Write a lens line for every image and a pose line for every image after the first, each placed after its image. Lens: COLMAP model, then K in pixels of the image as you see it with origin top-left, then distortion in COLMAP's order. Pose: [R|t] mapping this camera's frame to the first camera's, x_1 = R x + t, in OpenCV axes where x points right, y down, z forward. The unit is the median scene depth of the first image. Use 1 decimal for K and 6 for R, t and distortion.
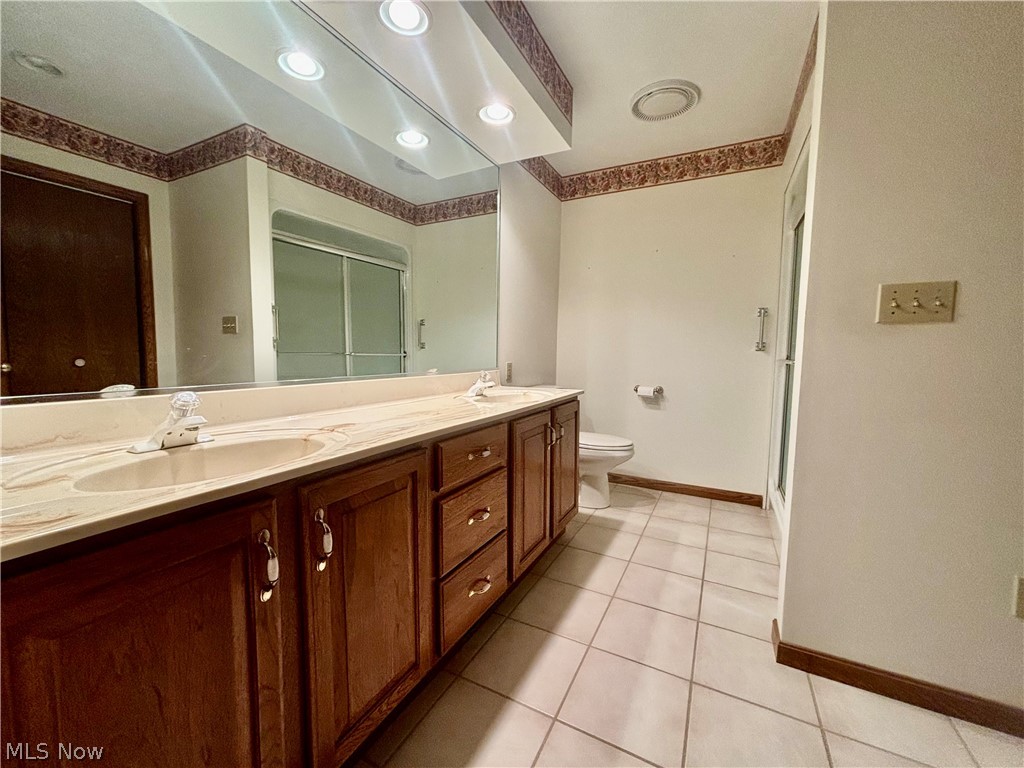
lens RADIAL K [[411.6, 0, 508.2], [0, 411.6, 389.5], [0, 0, 1]] dist [0.001302, -0.000261]
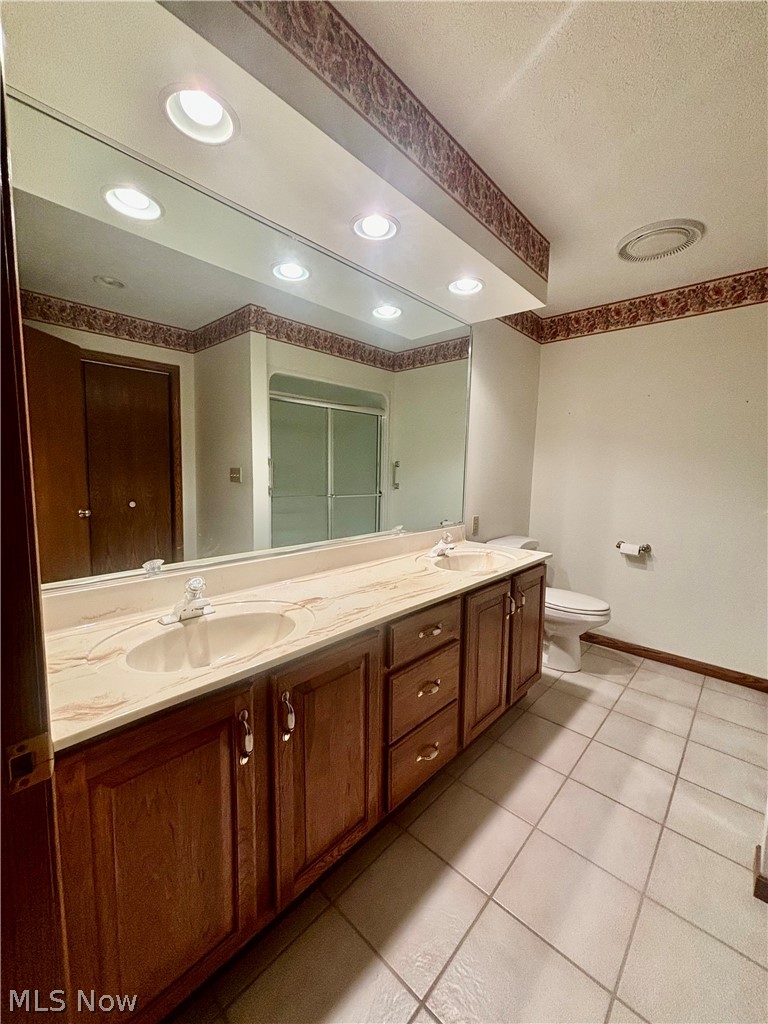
lens RADIAL K [[411.6, 0, 381.9], [0, 411.6, 511.4], [0, 0, 1]] dist [0.001302, -0.000261]
pose [[0.965440, 0.034080, -0.258388, 0.048154], [-0.028622, 0.999281, 0.024856, -0.116892], [0.259049, -0.016601, 0.965722, -0.042086]]
